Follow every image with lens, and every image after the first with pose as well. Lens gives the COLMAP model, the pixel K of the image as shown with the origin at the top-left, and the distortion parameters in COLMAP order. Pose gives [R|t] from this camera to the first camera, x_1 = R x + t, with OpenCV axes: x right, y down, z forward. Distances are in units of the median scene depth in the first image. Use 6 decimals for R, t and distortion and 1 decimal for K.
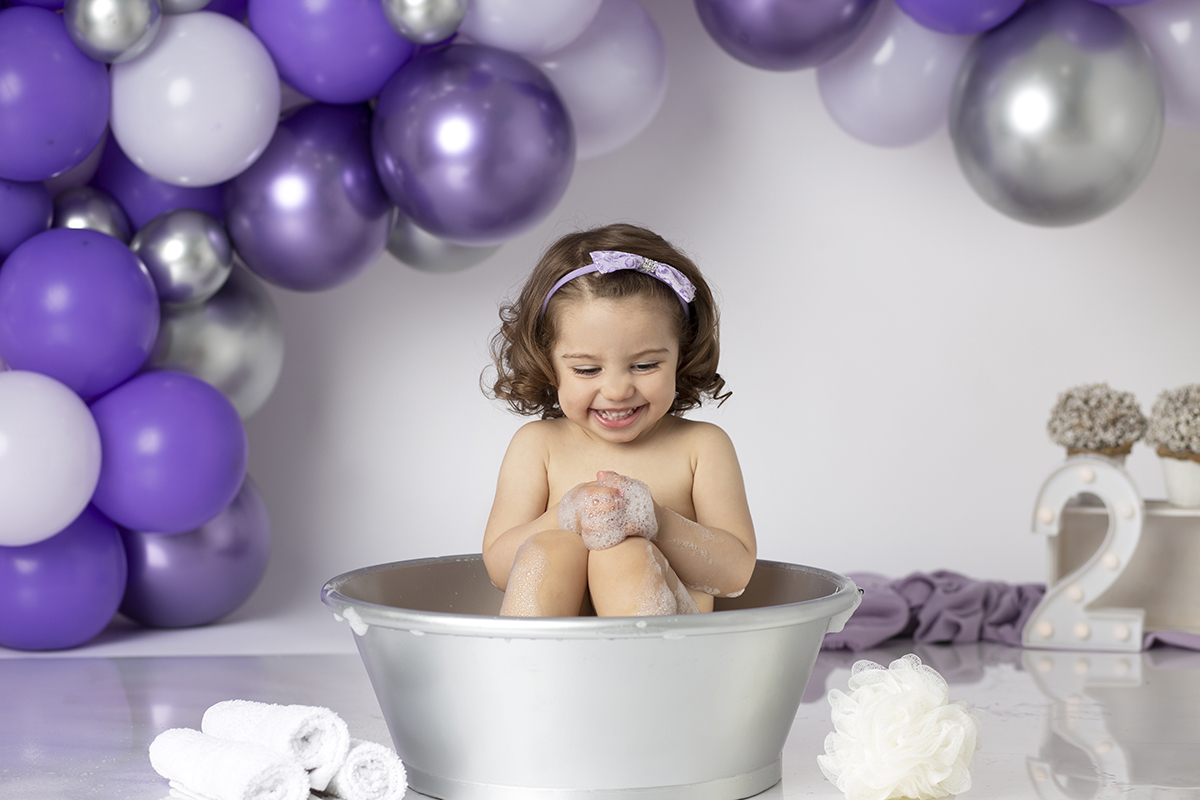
lens RADIAL K [[3032.3, 0, 617.7], [0, 3032.3, 403.1], [0, 0, 1]] dist [-0.037264, 0.000000]
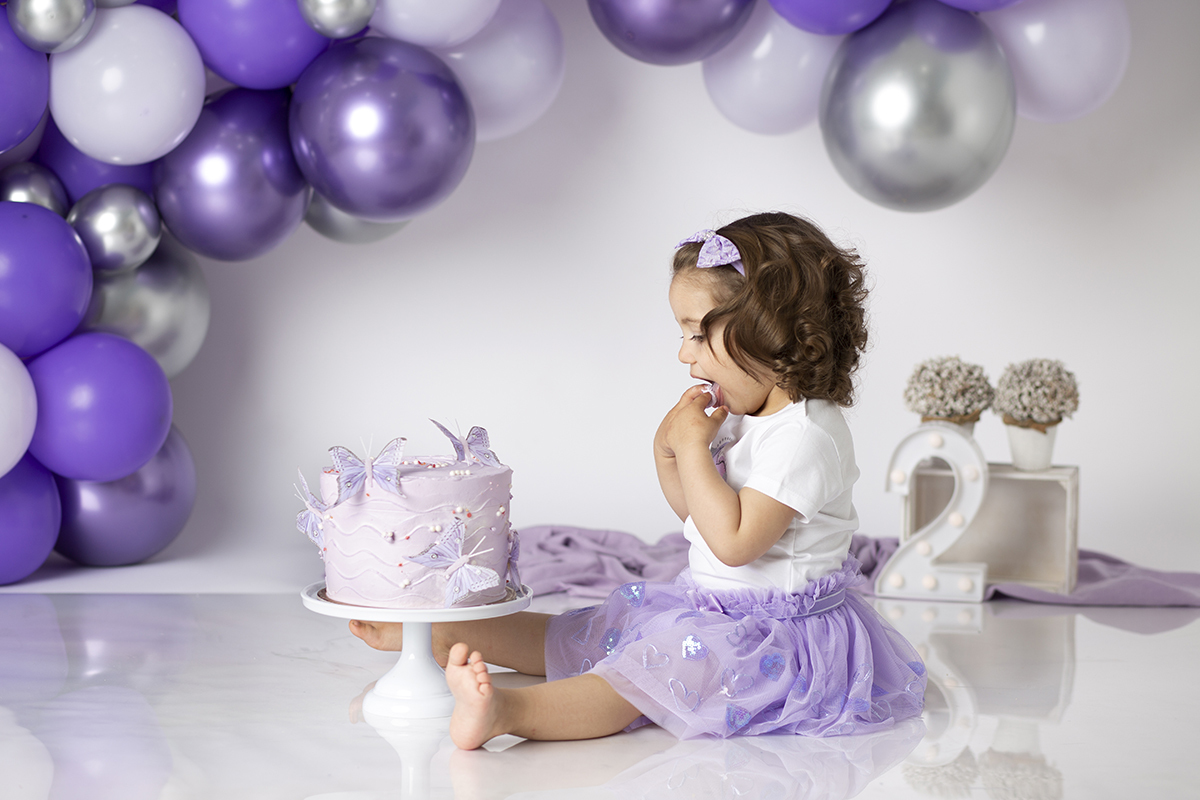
lens RADIAL K [[3032.3, 0, 602.4], [0, 3032.3, 394.7], [0, 0, 1]] dist [-0.037264, 0.000000]
pose [[0.999890, 0.014592, -0.002601, 0.036238], [-0.014524, 0.999593, 0.024547, -0.017768], [0.002958, -0.024507, 0.999695, -0.094349]]
